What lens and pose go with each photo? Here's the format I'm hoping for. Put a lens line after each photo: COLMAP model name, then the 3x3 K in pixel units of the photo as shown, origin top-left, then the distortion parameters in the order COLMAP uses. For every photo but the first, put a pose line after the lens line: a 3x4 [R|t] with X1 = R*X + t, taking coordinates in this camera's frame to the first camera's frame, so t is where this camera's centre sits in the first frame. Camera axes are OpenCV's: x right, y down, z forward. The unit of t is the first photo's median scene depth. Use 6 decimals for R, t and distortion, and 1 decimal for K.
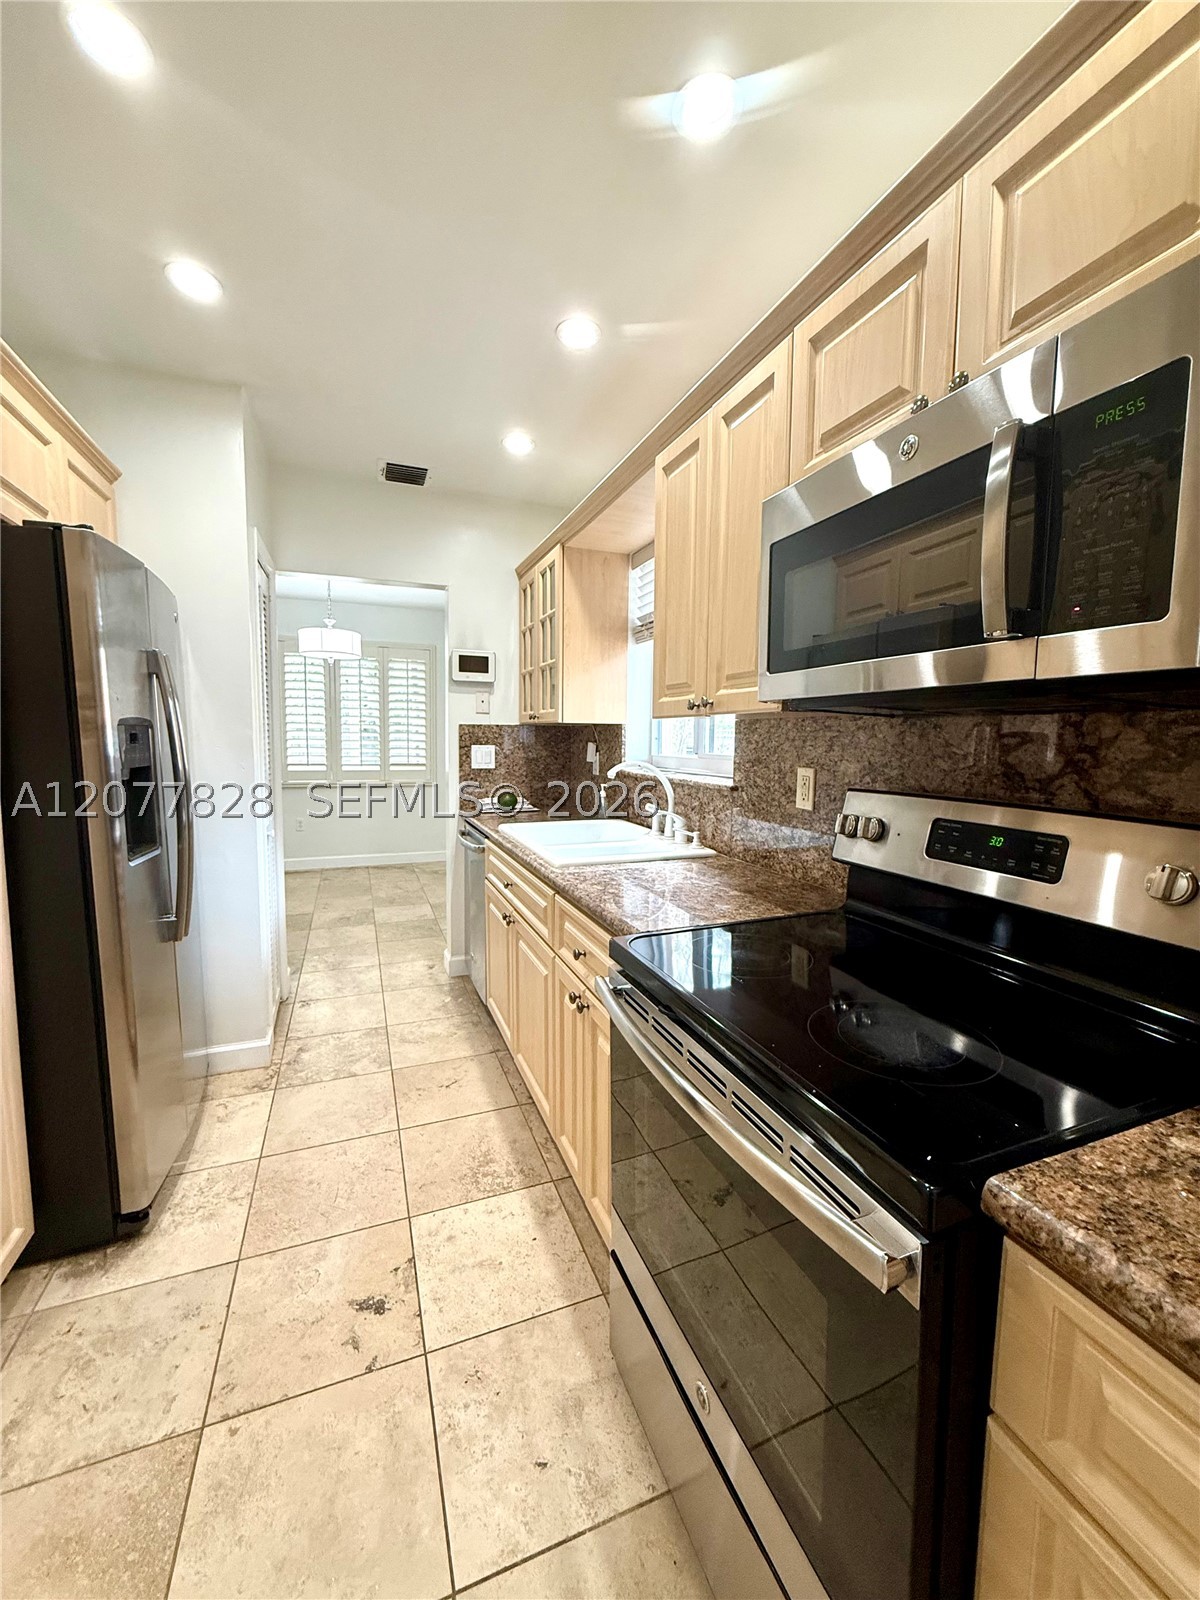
lens RADIAL K [[637.0, 0, 601.1], [0, 637.0, 798.1], [0, 0, 1]] dist [0.001383, -0.000341]
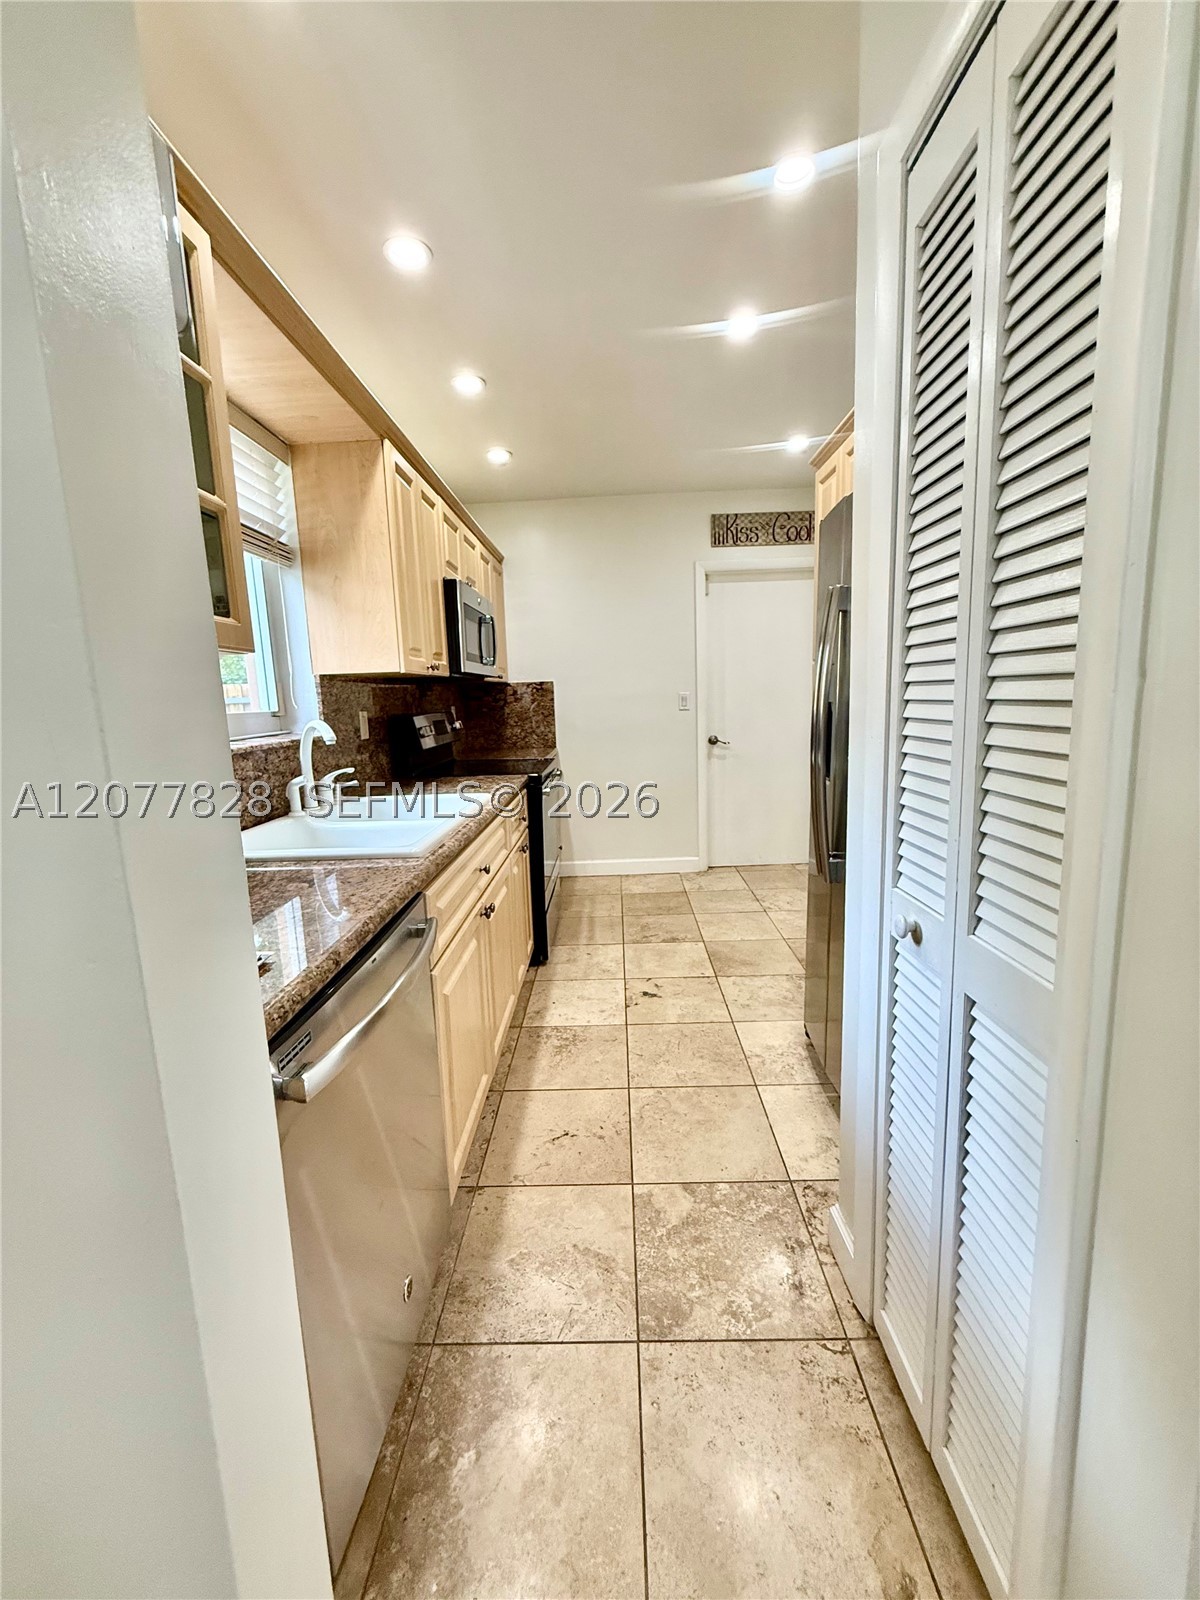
lens RADIAL K [[637.9, 0, 604.4], [0, 637.9, 792.9], [0, 0, 1]] dist [0.000988, 0.000355]
pose [[-0.926107, -0.036003, 0.375538, -0.844959], [0.059790, 0.968848, 0.240332, -0.204448], [-0.372492, 0.245026, -0.895104, 2.371864]]
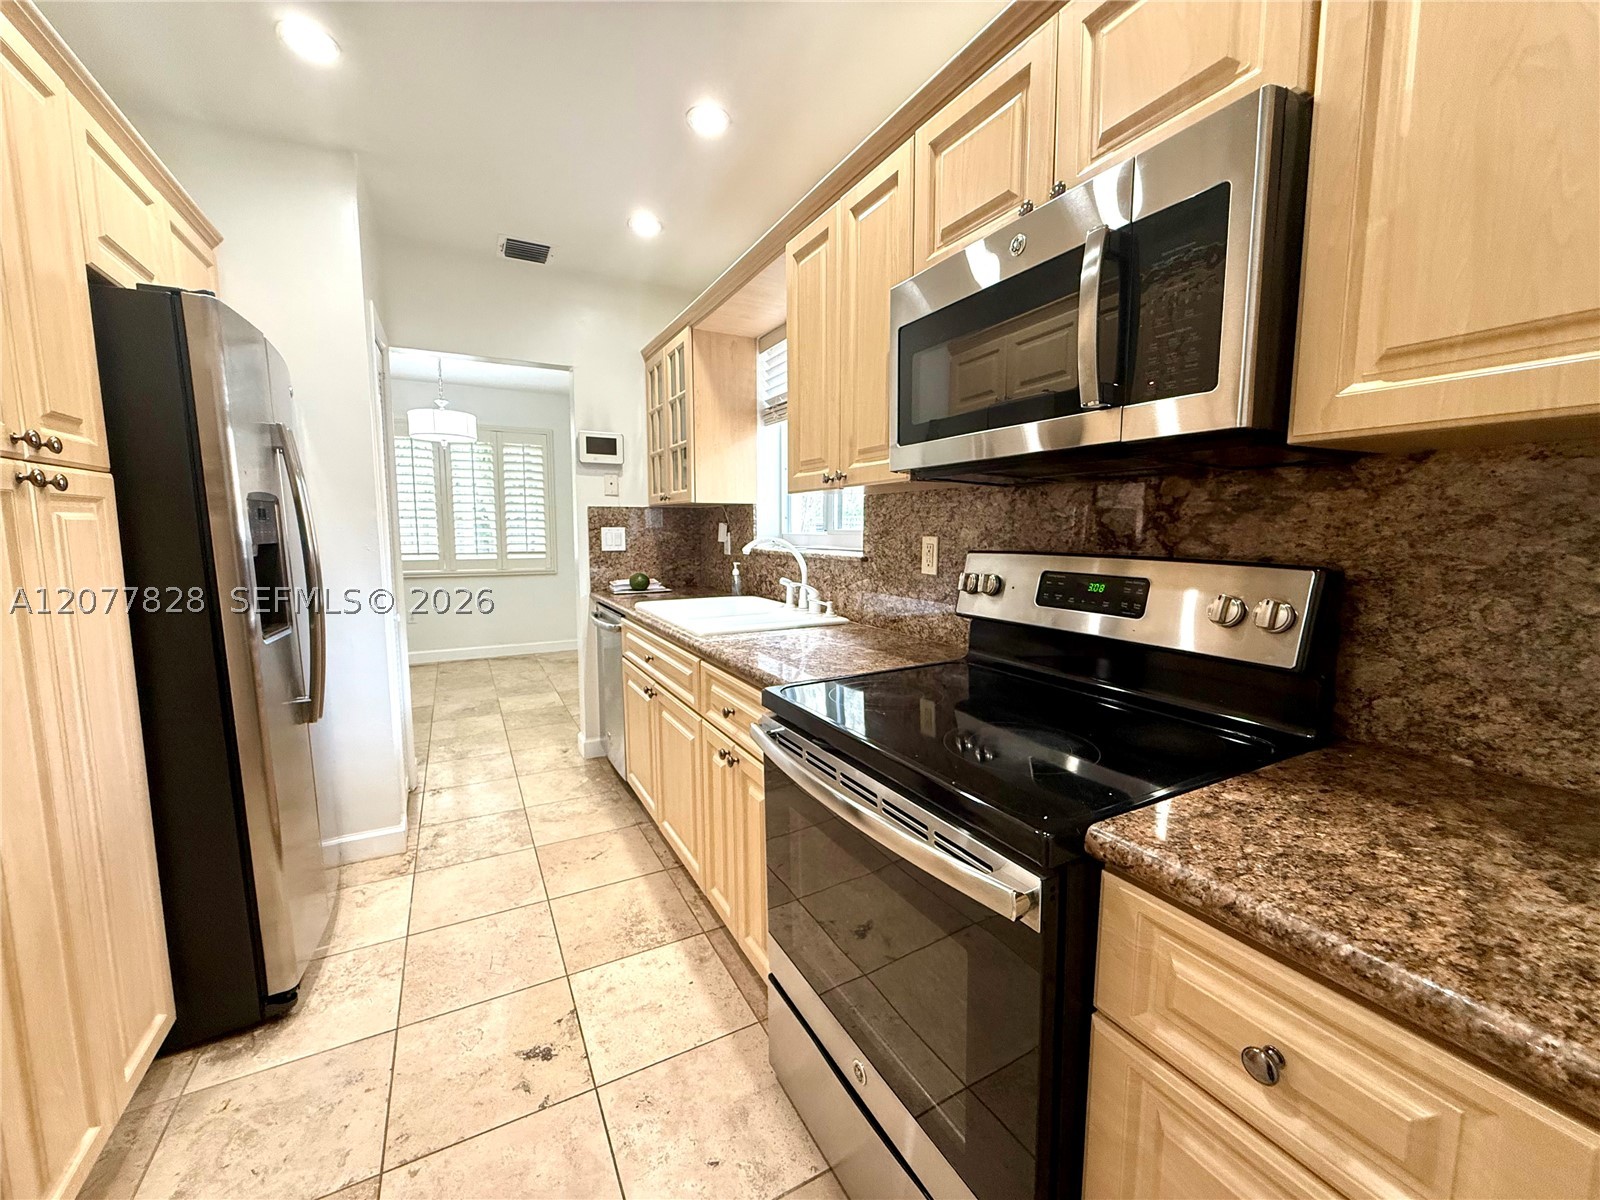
lens RADIAL K [[637.9, 0, 796.1], [0, 637.9, 599.5], [0, 0, 1]] dist [0.000988, 0.000355]
pose [[0.992836, -0.024178, 0.117013, -0.042224], [0.022112, 0.999576, 0.018929, 0.038769], [-0.117421, -0.016207, 0.992950, -0.070516]]
